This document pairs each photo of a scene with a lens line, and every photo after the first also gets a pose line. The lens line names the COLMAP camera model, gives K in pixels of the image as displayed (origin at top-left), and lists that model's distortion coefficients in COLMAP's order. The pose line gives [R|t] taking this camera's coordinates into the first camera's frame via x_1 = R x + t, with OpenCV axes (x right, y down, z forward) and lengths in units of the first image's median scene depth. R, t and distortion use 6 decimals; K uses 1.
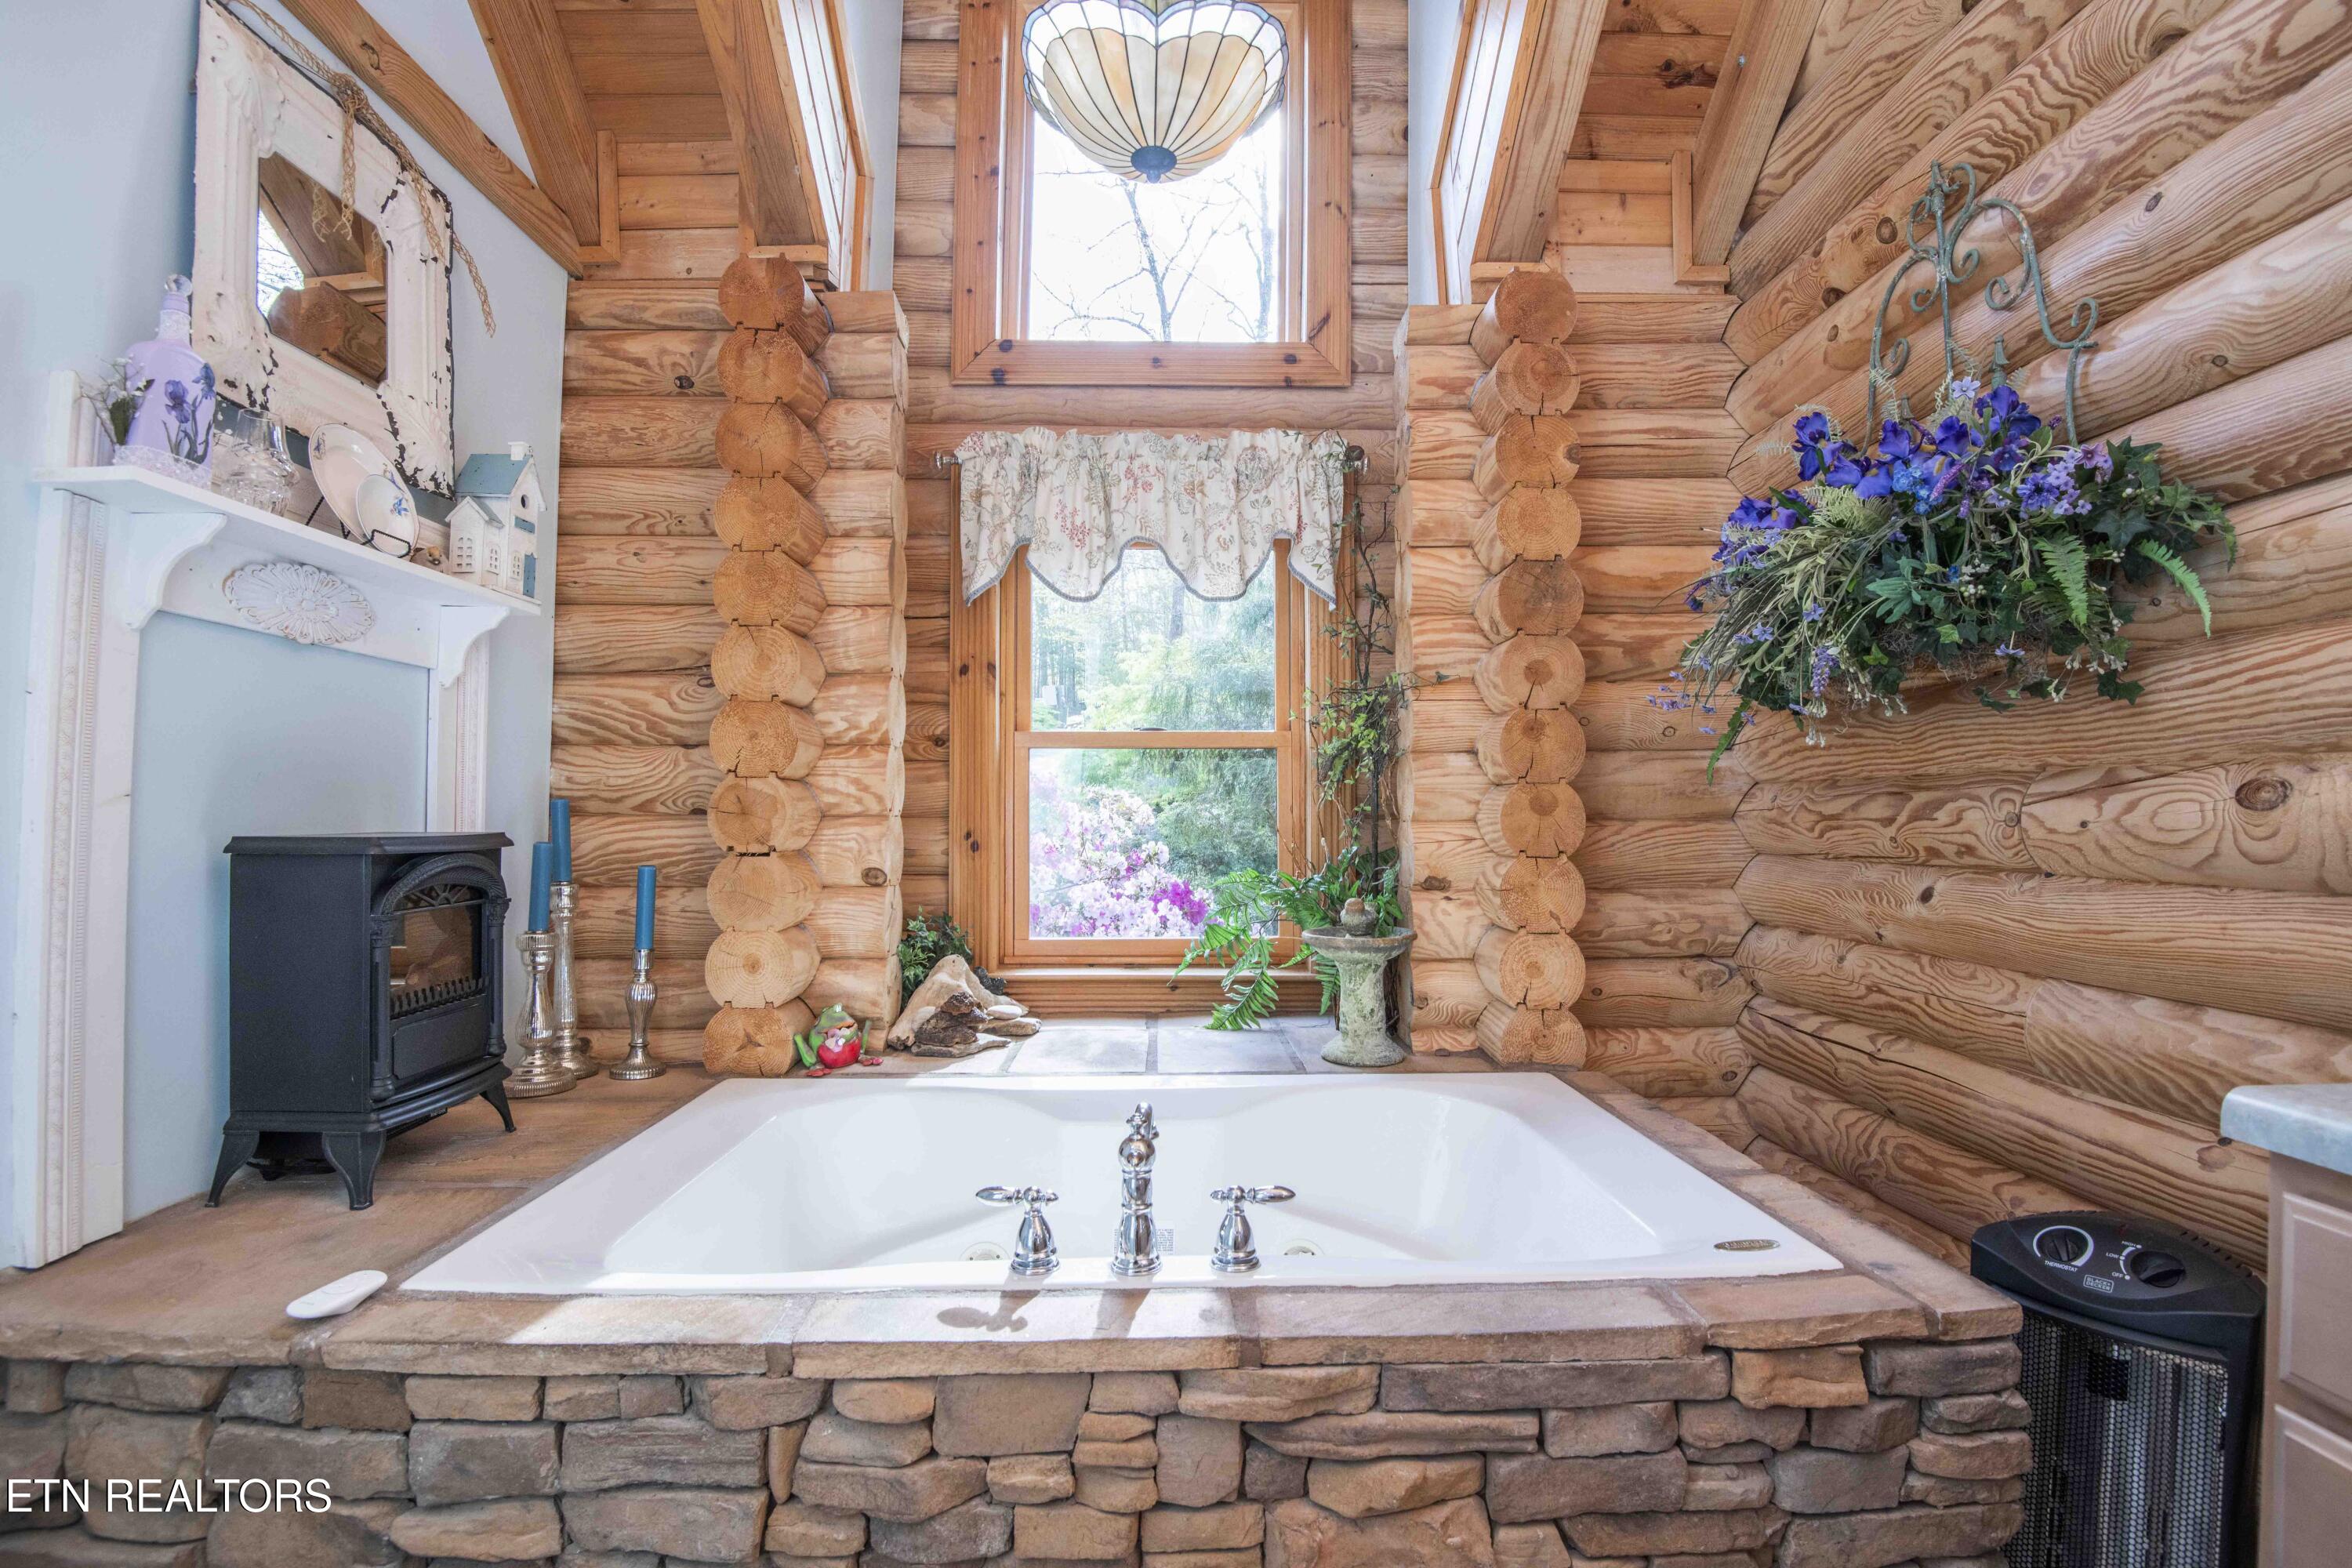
lens RADIAL K [[1094.4, 0, 1194.9], [0, 1094.4, 786.0], [0, 0, 1]] dist [-0.028467, -0.005701]
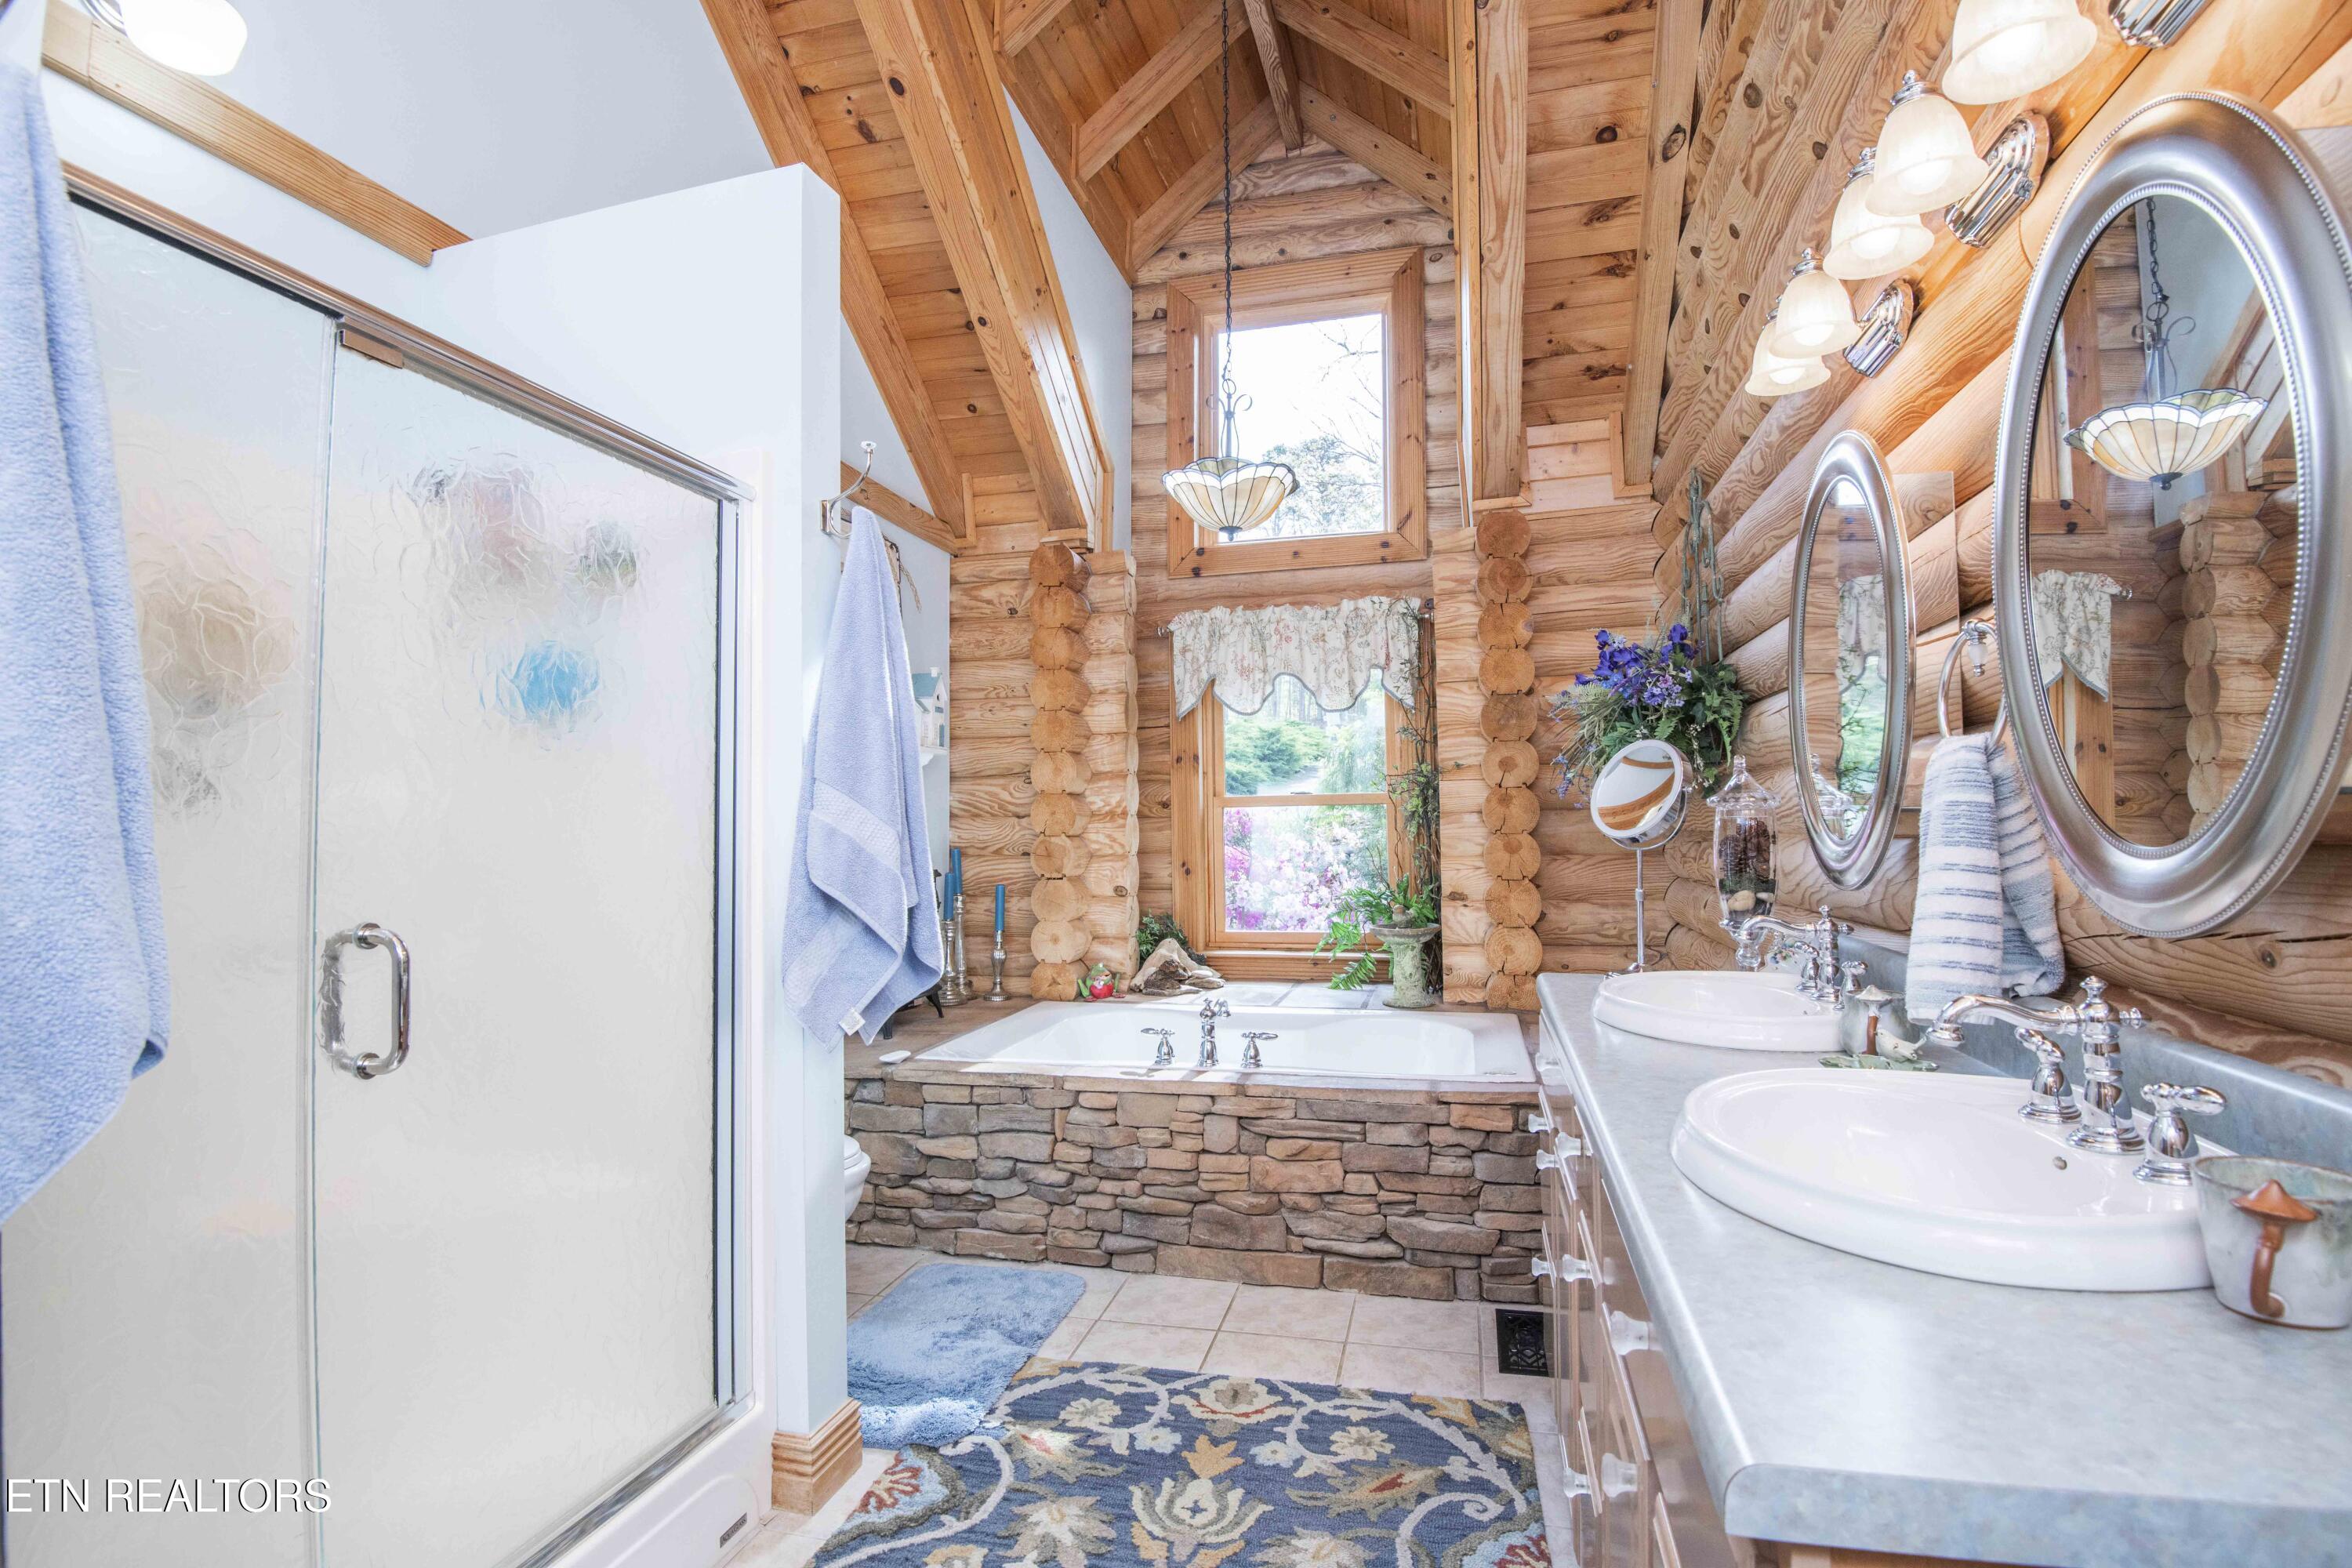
lens RADIAL K [[1094.4, 0, 1178.7], [0, 1094.4, 794.6], [0, 0, 1]] dist [-0.028467, -0.005701]
pose [[0.958677, -0.021527, -0.283680, 0.296912], [0.020374, 0.999768, -0.007017, -0.056589], [0.283765, 0.000947, 0.958893, -0.652463]]
